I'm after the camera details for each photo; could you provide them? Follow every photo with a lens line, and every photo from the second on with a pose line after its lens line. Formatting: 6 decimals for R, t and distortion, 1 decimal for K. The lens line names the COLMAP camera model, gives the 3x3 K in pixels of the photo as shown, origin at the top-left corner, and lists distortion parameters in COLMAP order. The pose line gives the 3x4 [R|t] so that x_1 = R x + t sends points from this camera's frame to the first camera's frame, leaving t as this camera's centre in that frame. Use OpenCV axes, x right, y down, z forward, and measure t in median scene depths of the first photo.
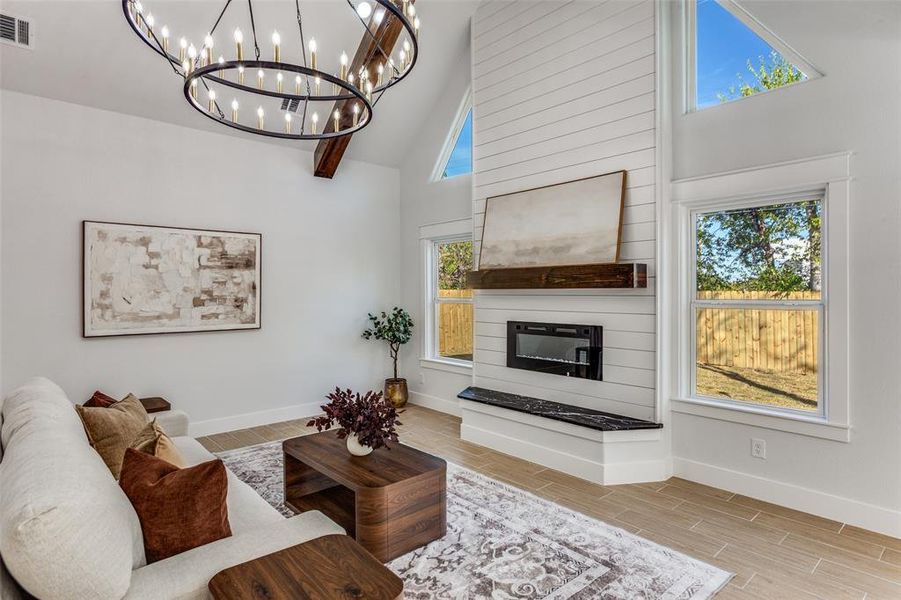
lens RADIAL K [[488.1, 0, 447.7], [0, 488.1, 296.8], [0, 0, 1]] dist [-0.012396, 0.001125]
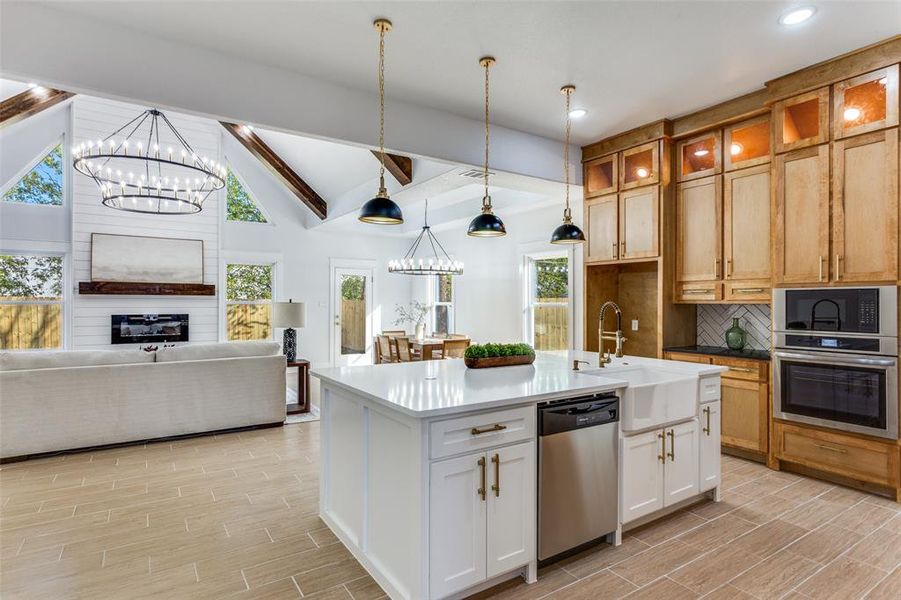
lens RADIAL K [[478.4, 0, 447.4], [0, 478.4, 303.1], [0, 0, 1]] dist [-0.011184, 0.003696]
pose [[0.146198, 0.003455, 0.989249, -1.287389], [0.006254, 0.999971, -0.004417, 0.025622], [-0.989236, 0.006833, 0.146172, -0.302505]]
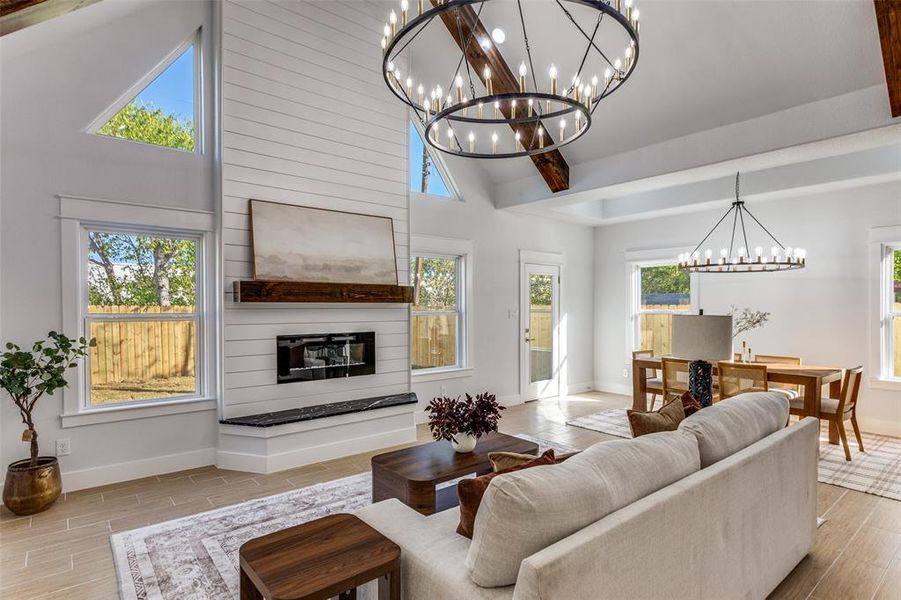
lens RADIAL K [[478.4, 0, 442.9], [0, 478.4, 311.0], [0, 0, 1]] dist [-0.011184, 0.003696]
pose [[0.043449, -0.008443, 0.999020, -0.831622], [0.011625, 0.999901, 0.007945, -0.002862], [-0.998988, 0.011268, 0.043543, 0.664303]]
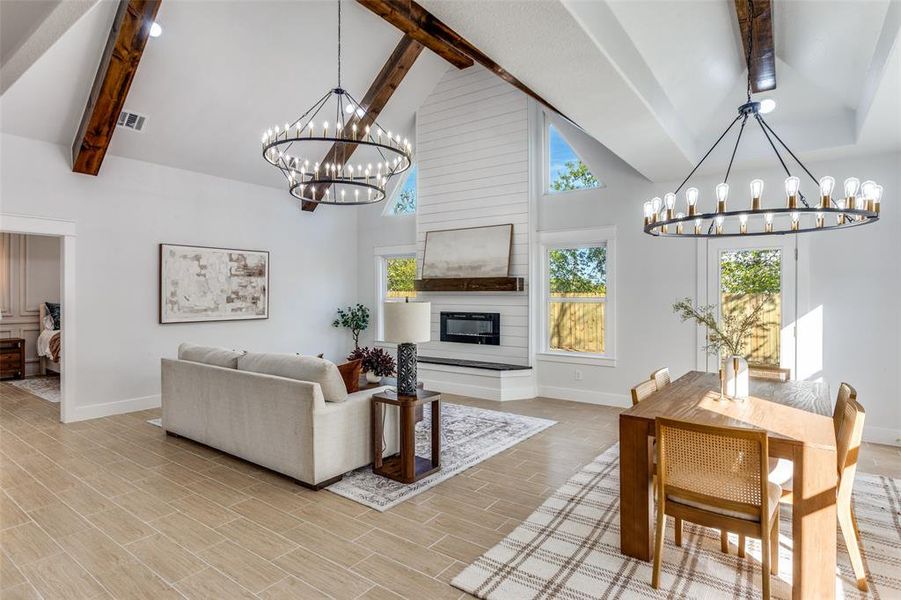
lens RADIAL K [[478.4, 0, 443.6], [0, 478.4, 293.5], [0, 0, 1]] dist [-0.011184, 0.003696]
pose [[0.979034, 0.002596, 0.203679, -0.188664], [-0.000963, 0.999967, -0.008117, 0.003684], [-0.203693, 0.007751, 0.979004, -0.525050]]
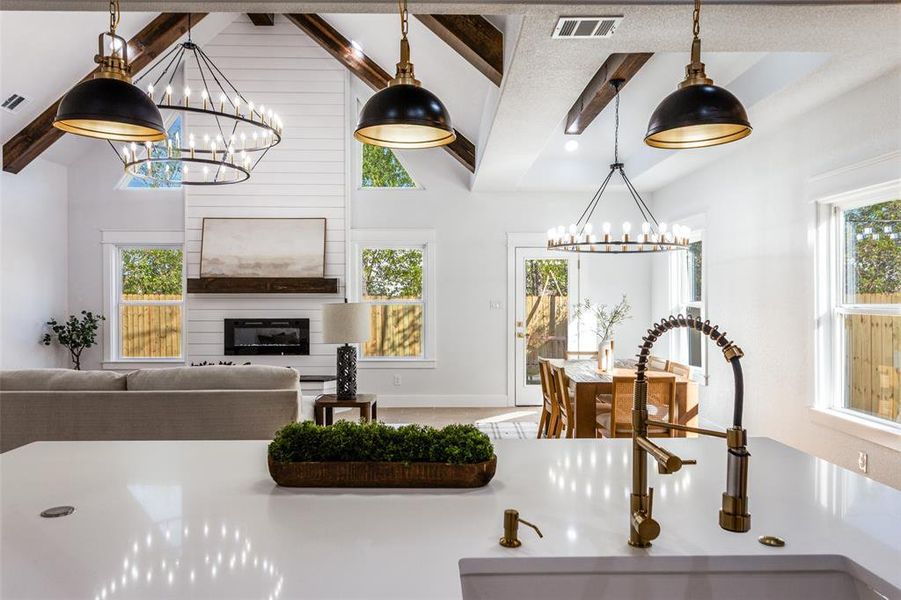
lens RADIAL K [[651.2, 0, 440.8], [0, 651.2, 307.5], [0, 0, 1]] dist [-0.014126, 0.001268]
pose [[0.652594, -0.006572, 0.757679, -0.817351], [0.005558, 0.999977, 0.003886, 0.017712], [-0.757688, 0.001675, 0.652615, -0.536745]]
